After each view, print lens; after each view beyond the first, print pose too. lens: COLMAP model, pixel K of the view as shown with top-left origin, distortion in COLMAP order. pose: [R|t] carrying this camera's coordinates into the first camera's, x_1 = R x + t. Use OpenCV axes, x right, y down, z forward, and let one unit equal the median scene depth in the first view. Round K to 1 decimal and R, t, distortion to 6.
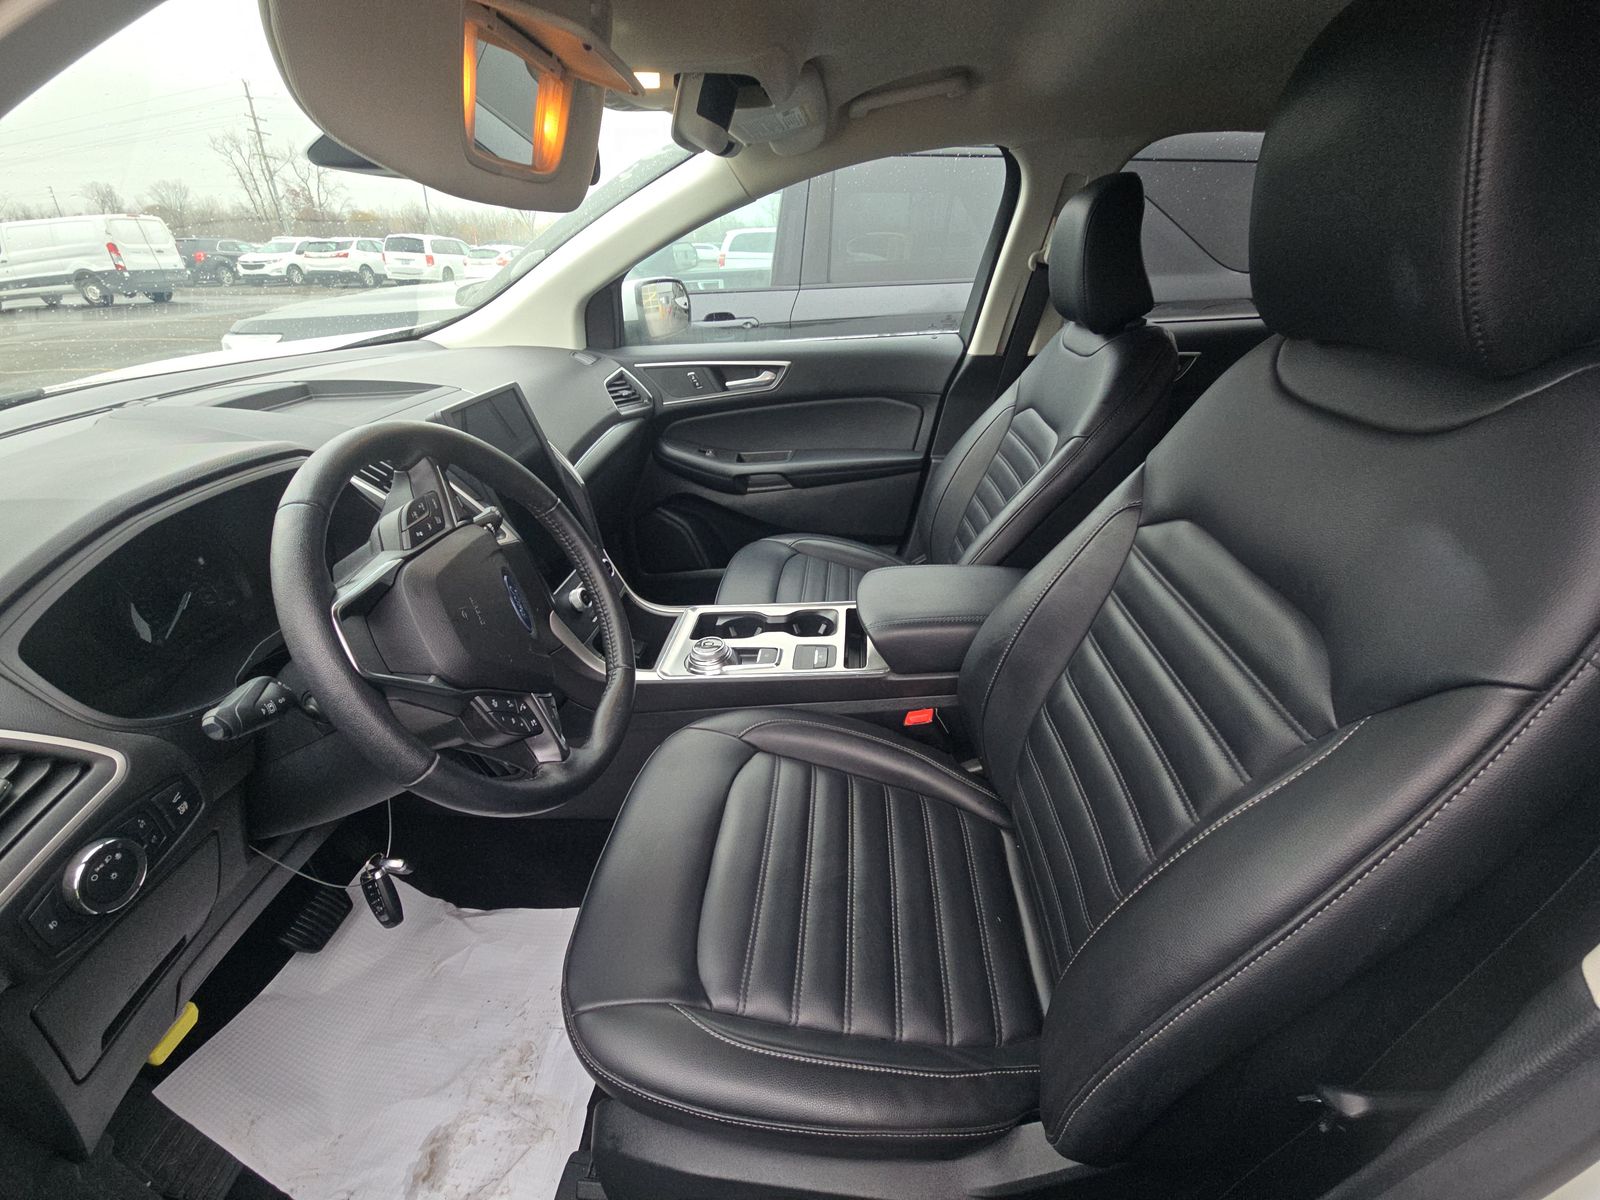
lens RADIAL K [[635.8, 0, 800.0], [0, 635.8, 600.0], [0, 0, 1]] dist [0.001257, -0.000492]
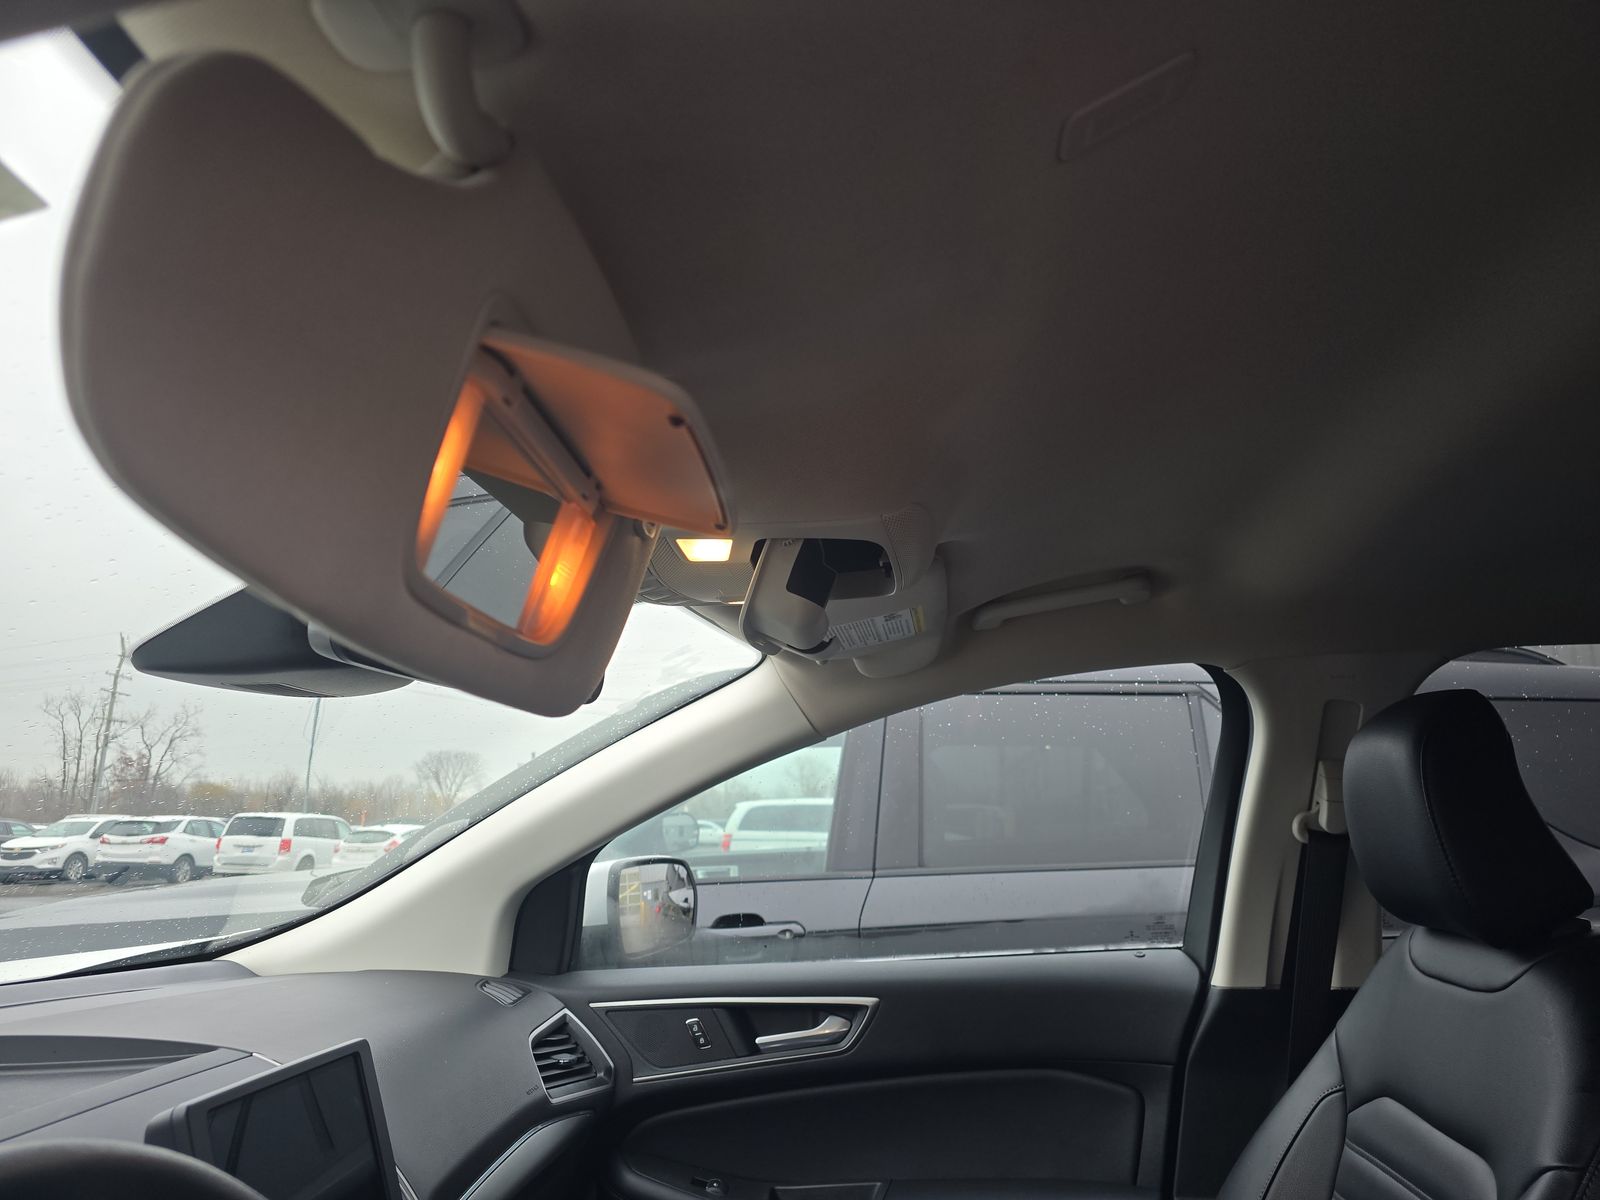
lens RADIAL K [[1076.0, 0, 800.0], [0, 1076.0, 600.0], [0, 0, 1]] dist [0.045995, -0.042585]
pose [[0.999150, -0.012826, -0.039184, -0.041171], [-0.015857, 0.757728, -0.652377, -0.032264], [0.038058, 0.652444, 0.756881, 0.085783]]
